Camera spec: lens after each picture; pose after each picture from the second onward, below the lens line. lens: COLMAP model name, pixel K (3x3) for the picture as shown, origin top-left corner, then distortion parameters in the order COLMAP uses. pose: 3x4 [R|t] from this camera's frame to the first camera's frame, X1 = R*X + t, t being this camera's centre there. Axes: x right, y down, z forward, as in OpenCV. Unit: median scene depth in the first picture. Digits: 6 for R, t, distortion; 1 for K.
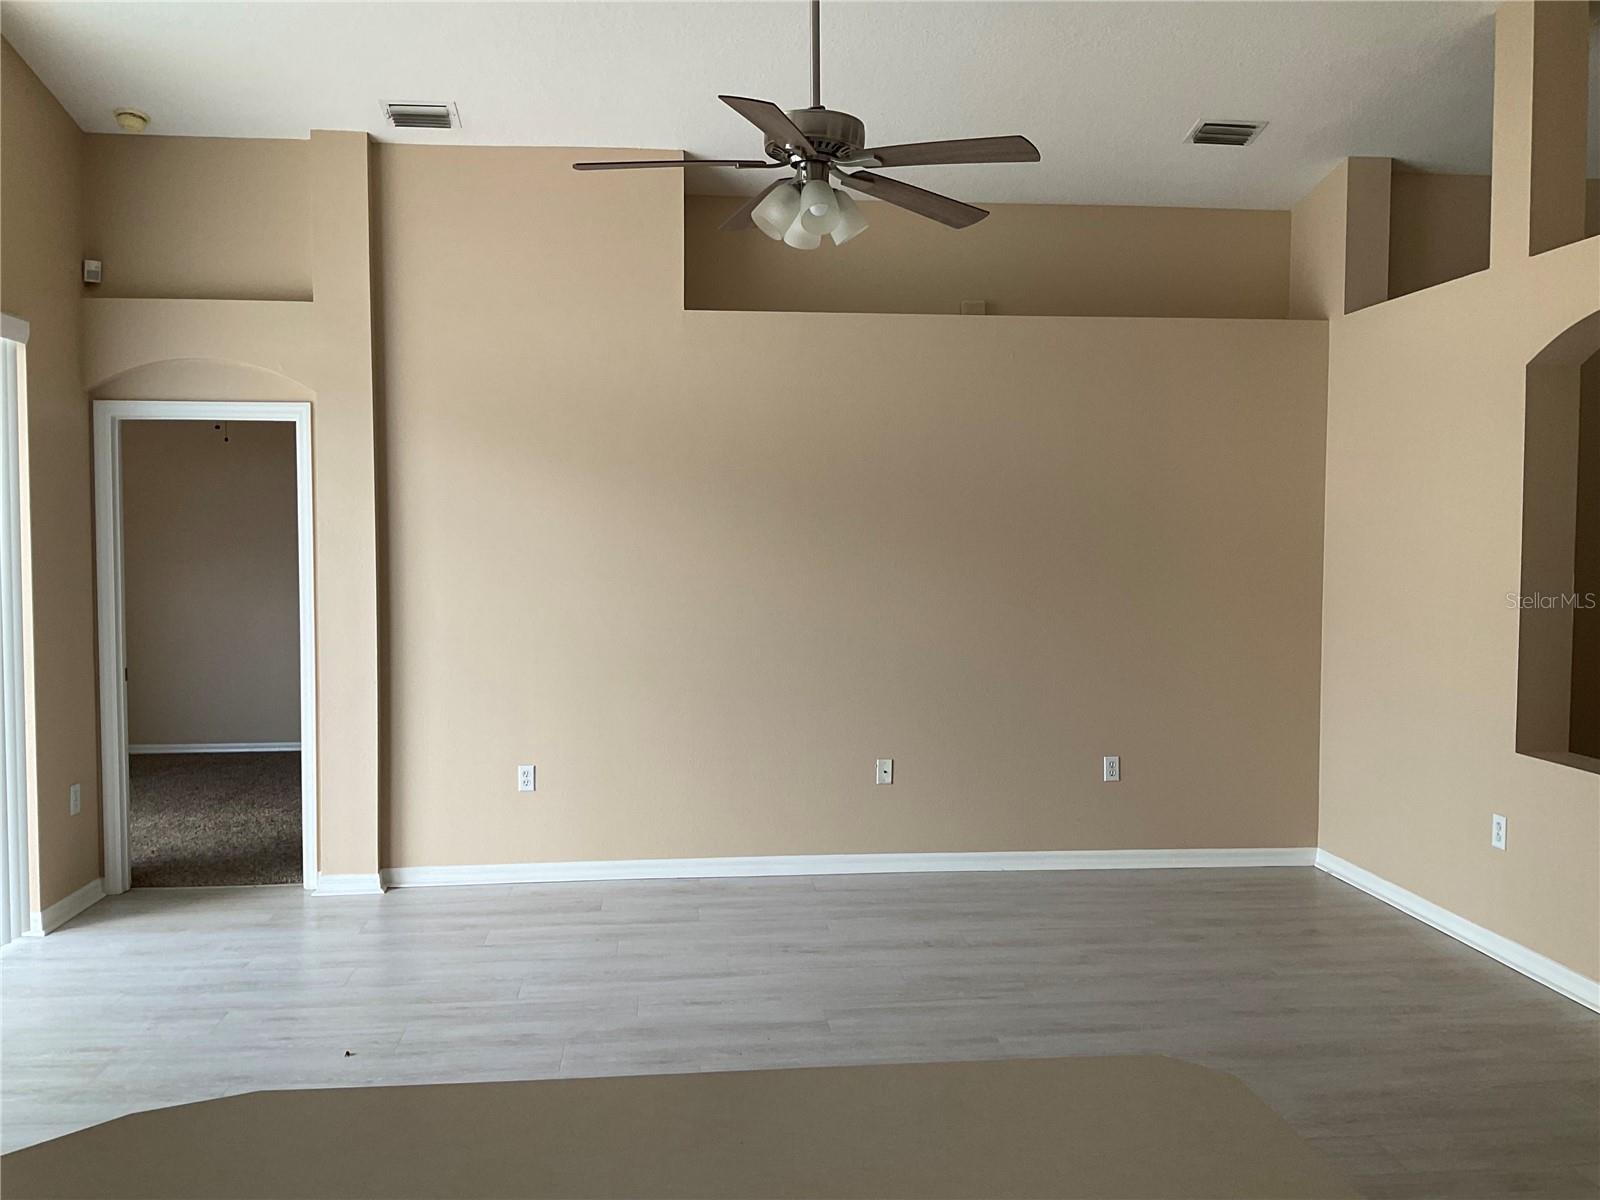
lens RADIAL K [[1312.7, 0, 800.0], [0, 1312.7, 600.0], [0, 0, 1]] dist [0.075981, -0.136119]
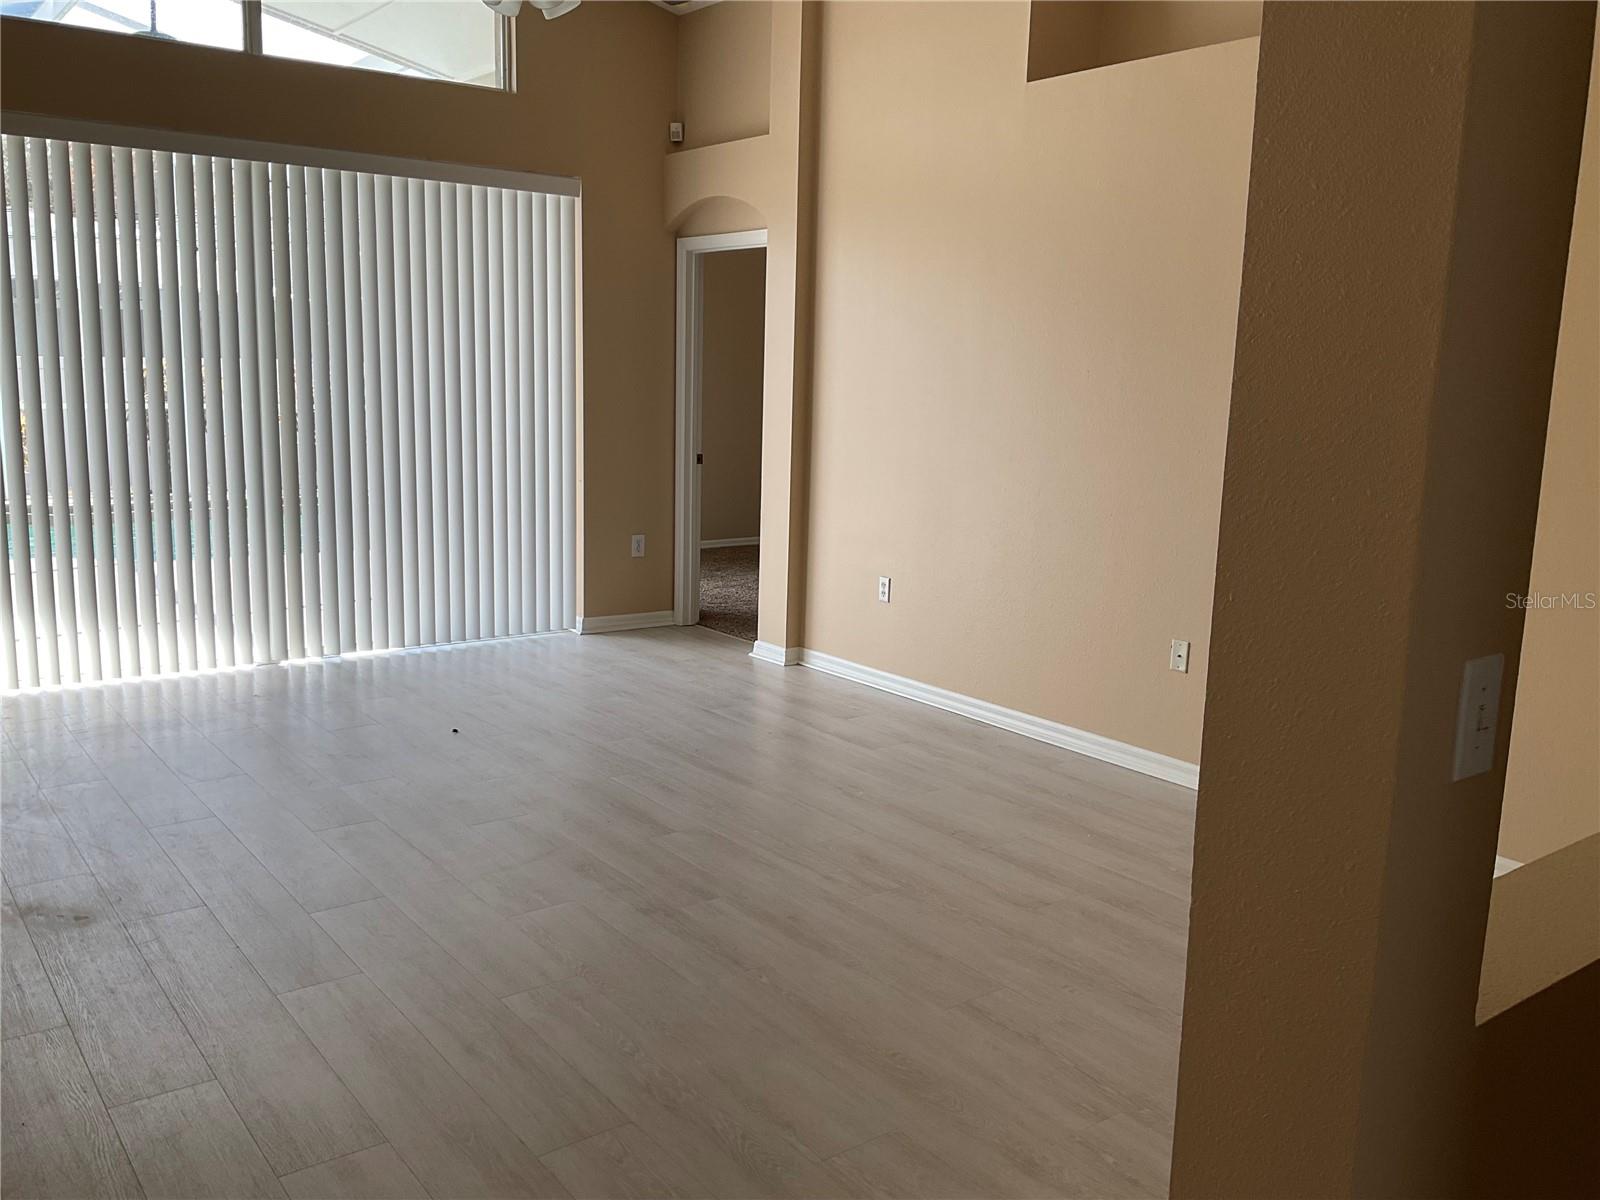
lens RADIAL K [[1321.0, 0, 800.0], [0, 1321.0, 600.0], [0, 0, 1]] dist [0.075865, 0.001178]
pose [[0.524046, 0.161016, -0.836331, 0.660699], [-0.070038, 0.986788, 0.146097, -0.002699], [0.848805, -0.017986, 0.528400, 0.424499]]
